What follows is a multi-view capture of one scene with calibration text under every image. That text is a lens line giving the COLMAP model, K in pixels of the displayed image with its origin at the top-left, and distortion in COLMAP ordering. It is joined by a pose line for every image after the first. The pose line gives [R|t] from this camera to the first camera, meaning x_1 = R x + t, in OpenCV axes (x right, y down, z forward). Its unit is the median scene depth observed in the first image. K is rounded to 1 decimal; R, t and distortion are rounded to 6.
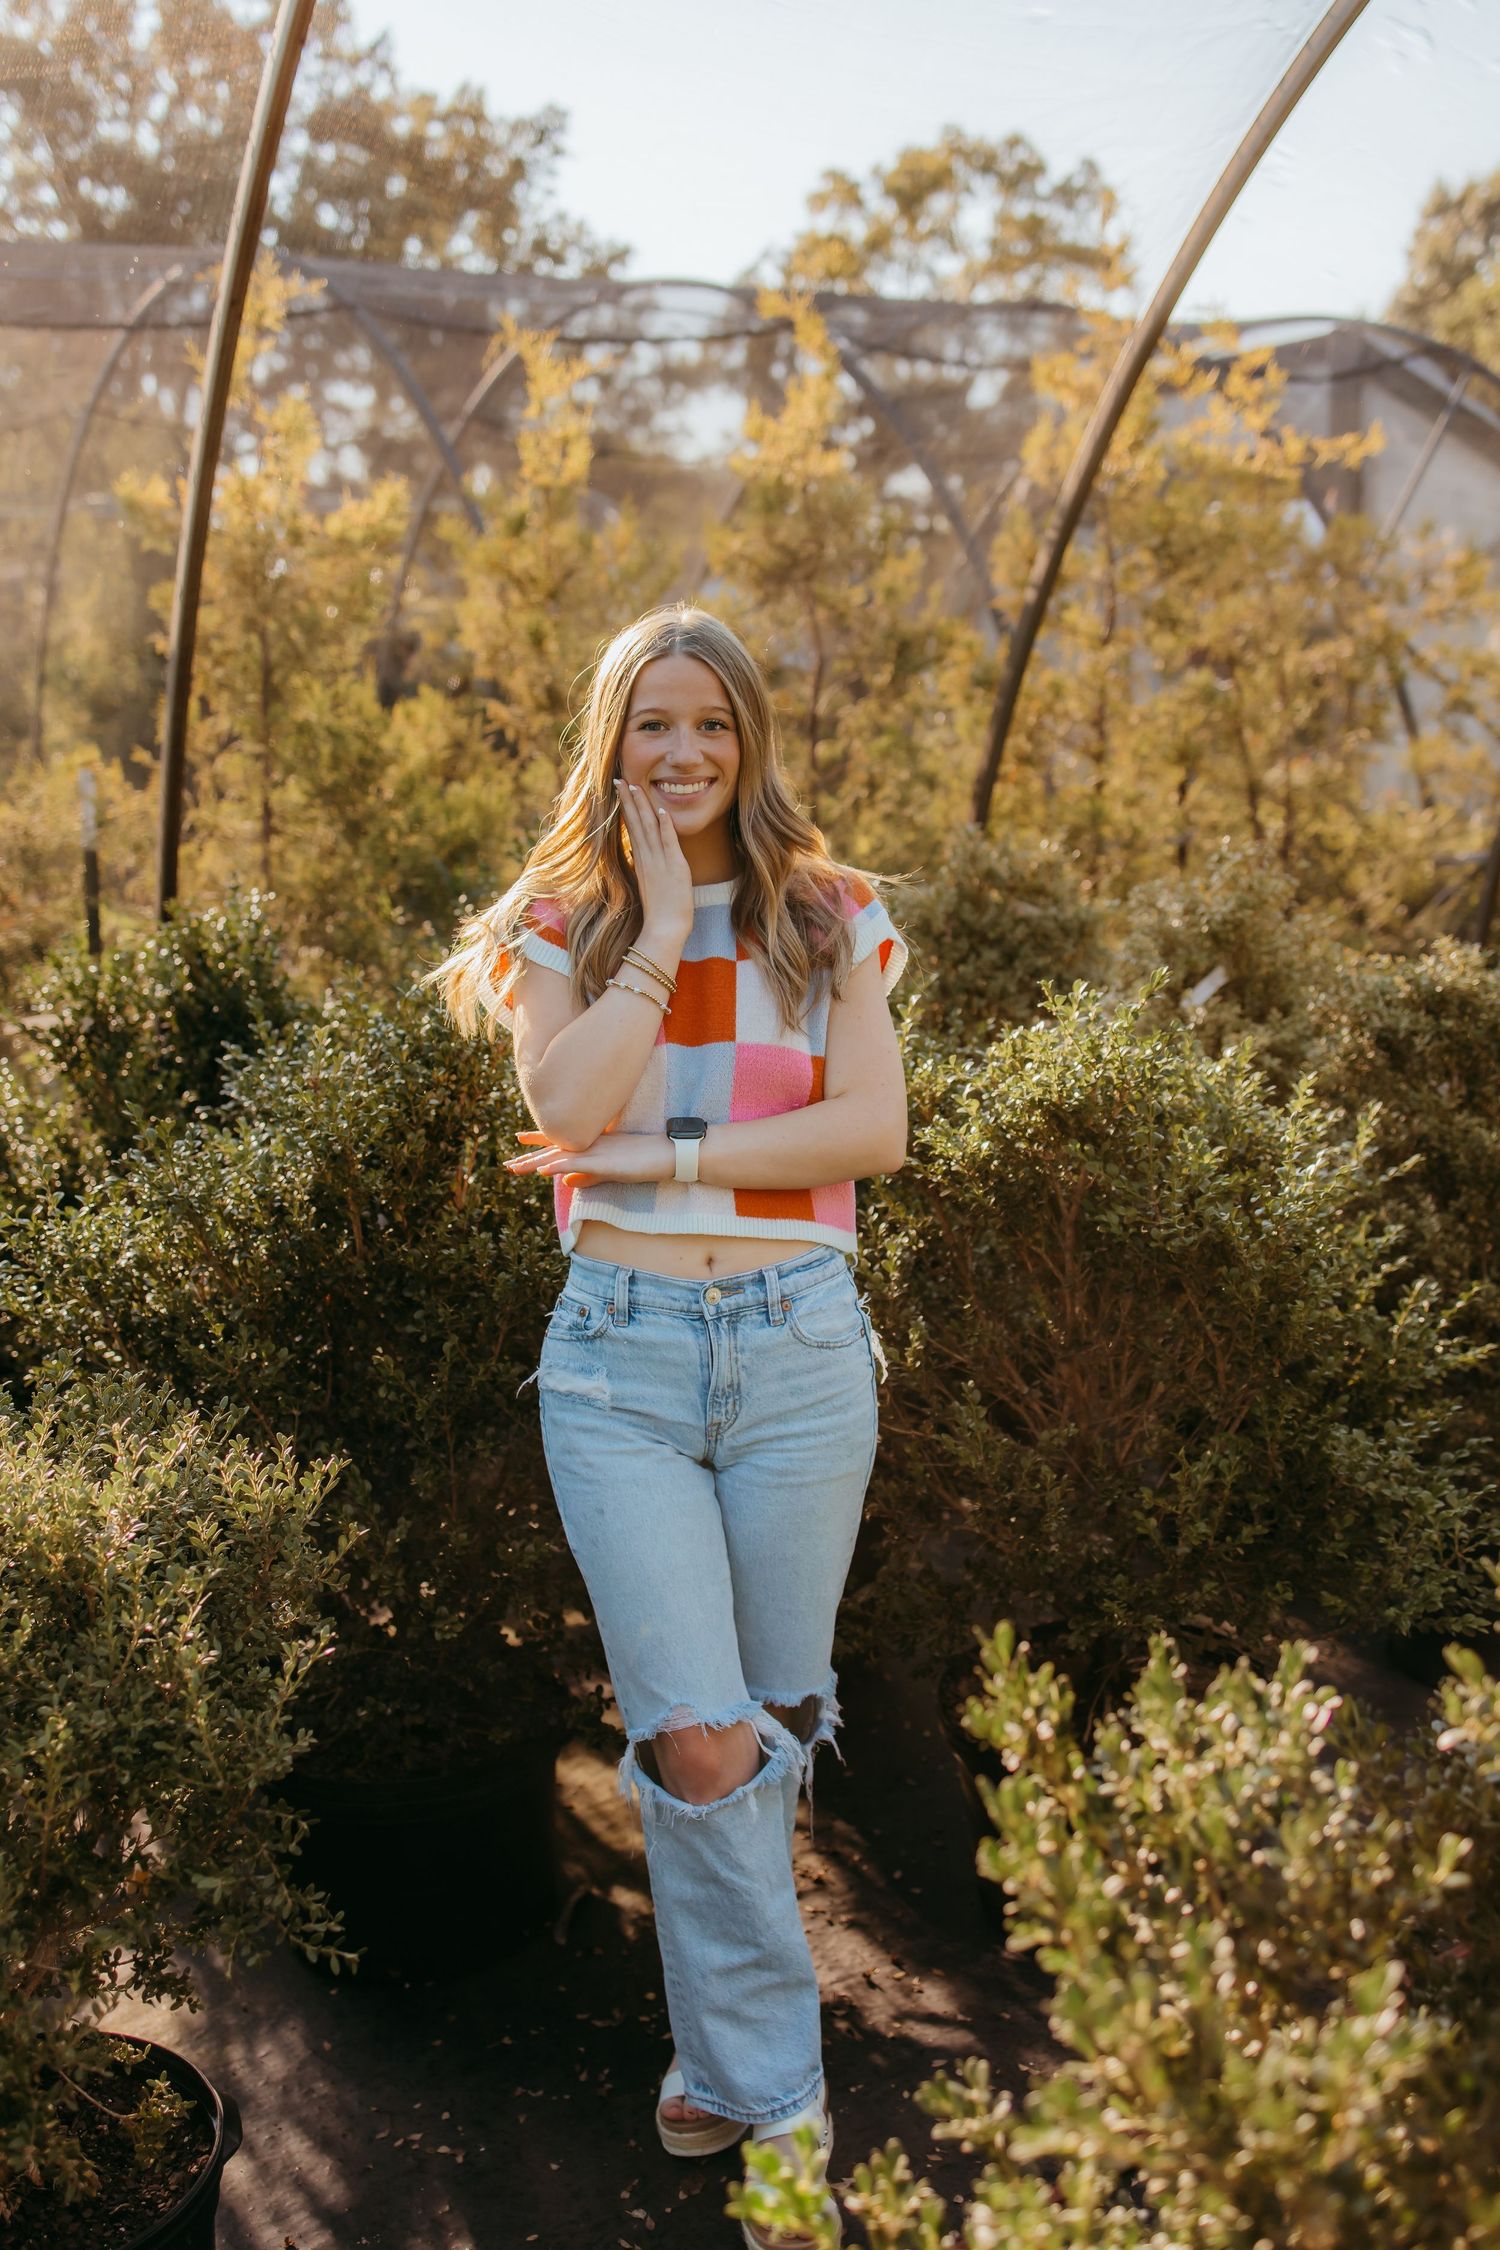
lens RADIAL K [[2256.5, 0, 750.0], [0, 2256.5, 1125.0], [0, 0, 1]] dist [-0.014077, 0.048877]
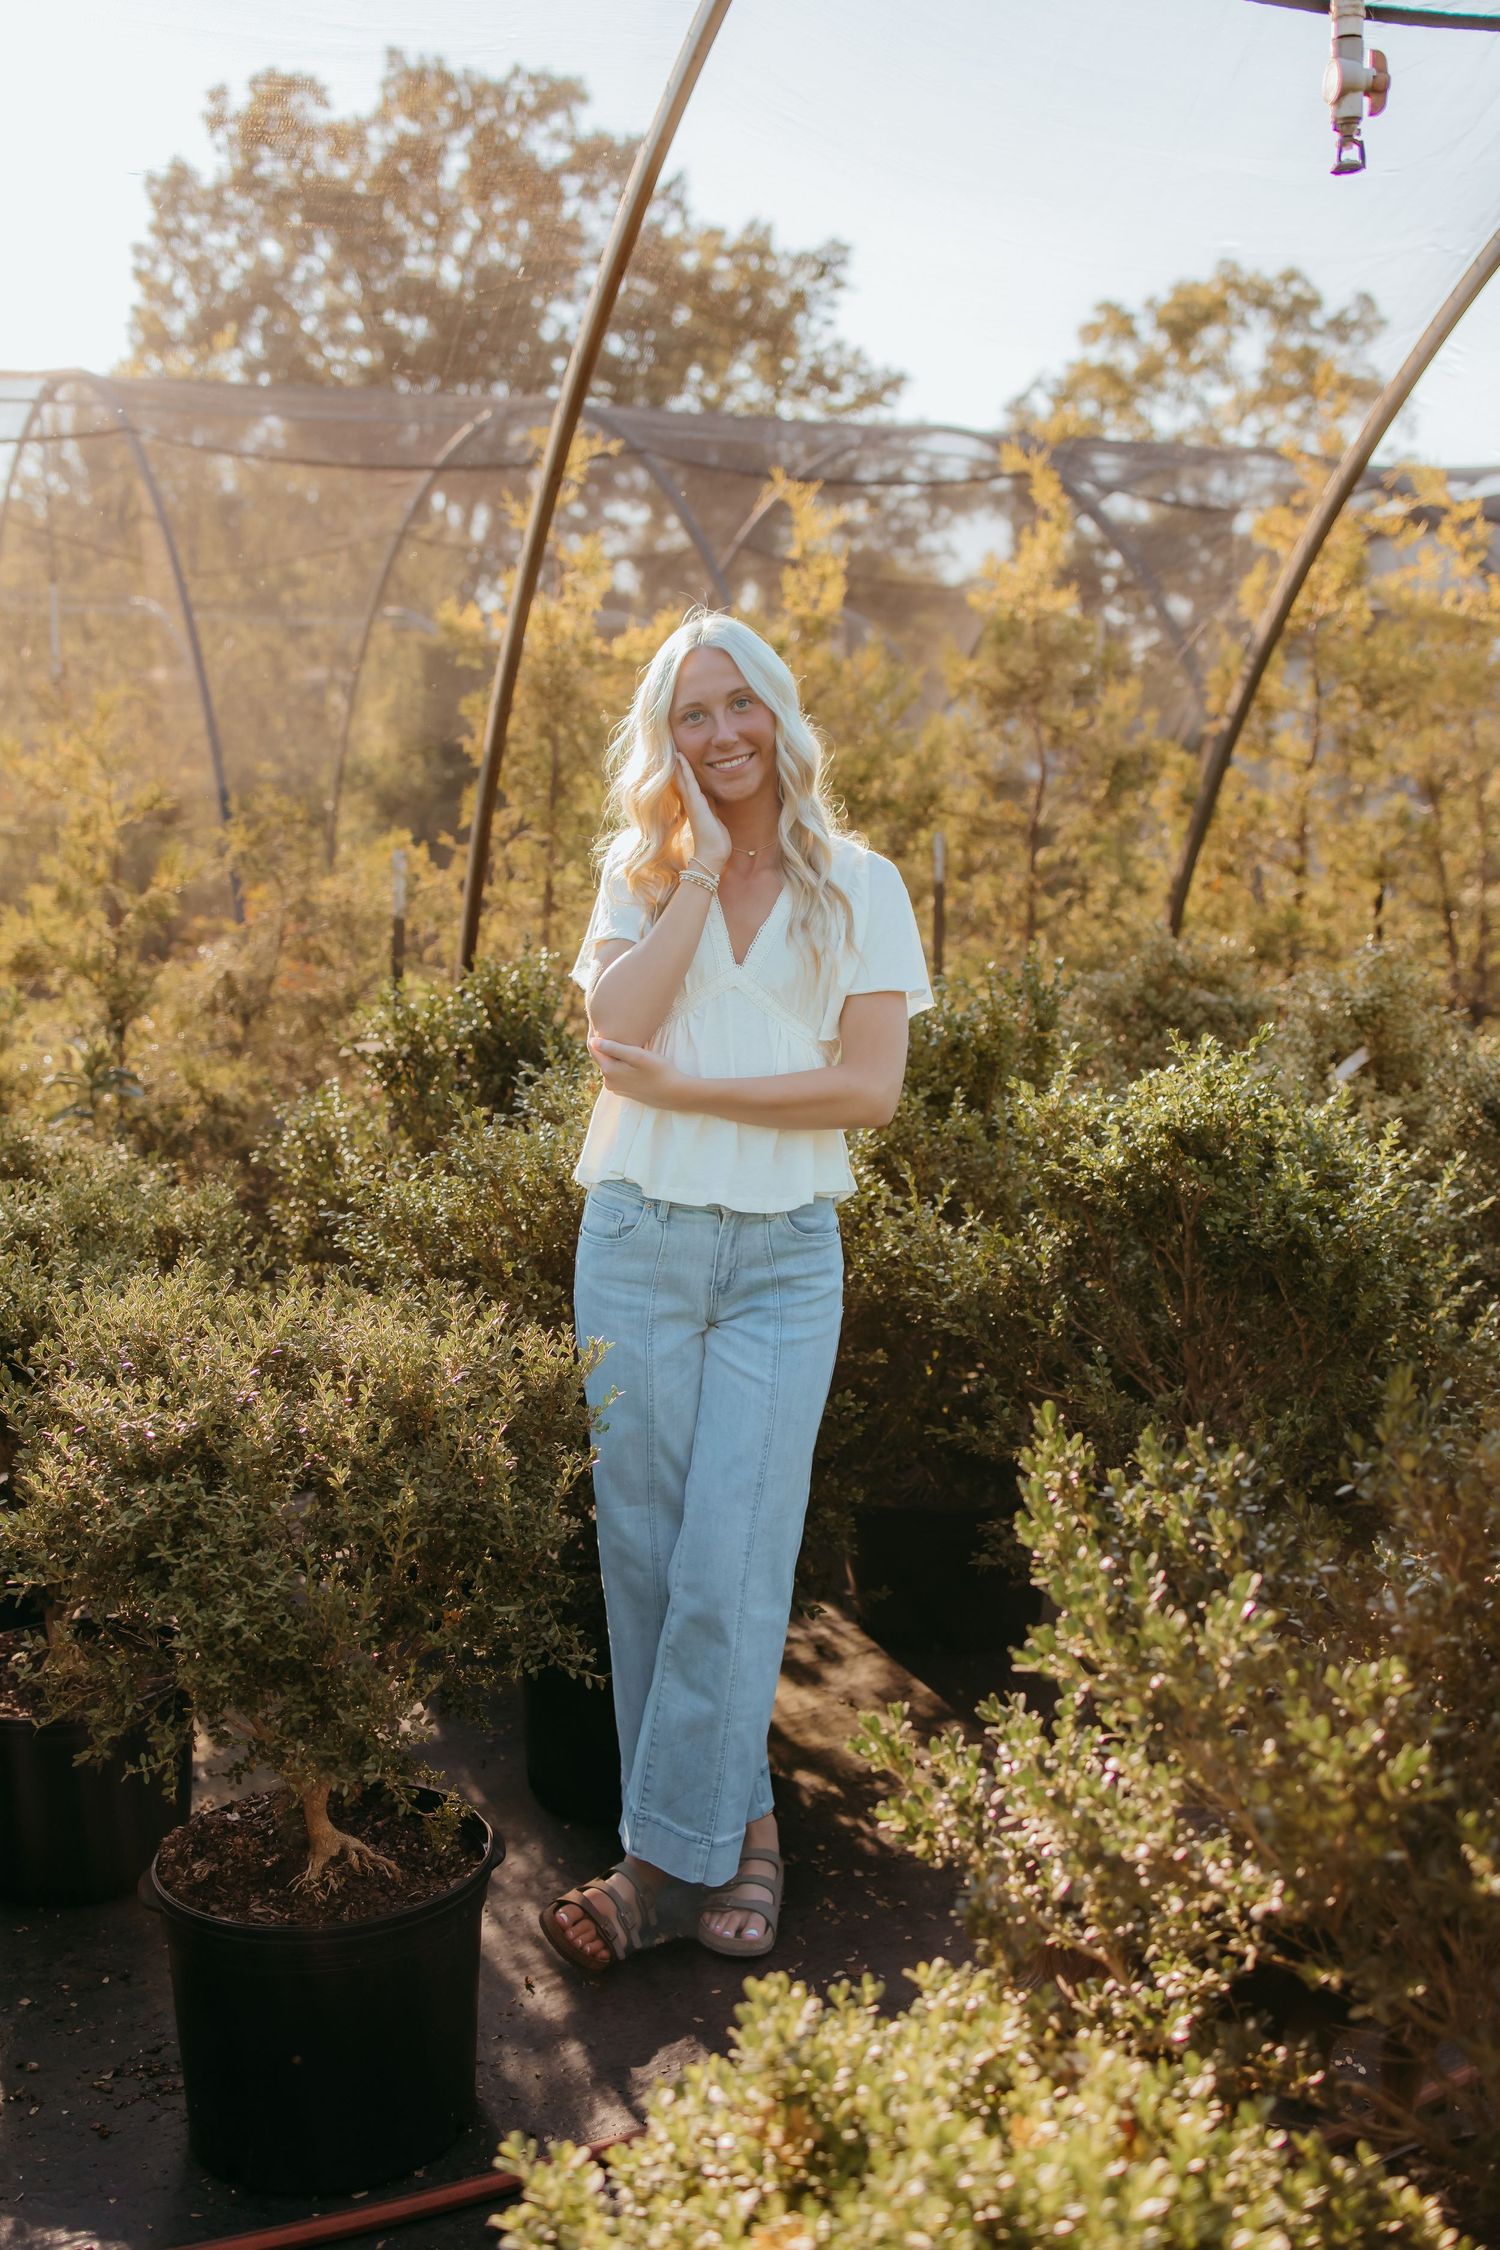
lens RADIAL K [[2274.8, 0, 717.6], [0, 2274.8, 1124.1], [0, 0, 1]] dist [-0.098500, 0.212701]
pose [[0.991727, 0.044949, -0.120238, 0.016151], [-0.050782, 0.997655, -0.045890, 0.028403], [0.117893, 0.051616, 0.991684, -0.133042]]
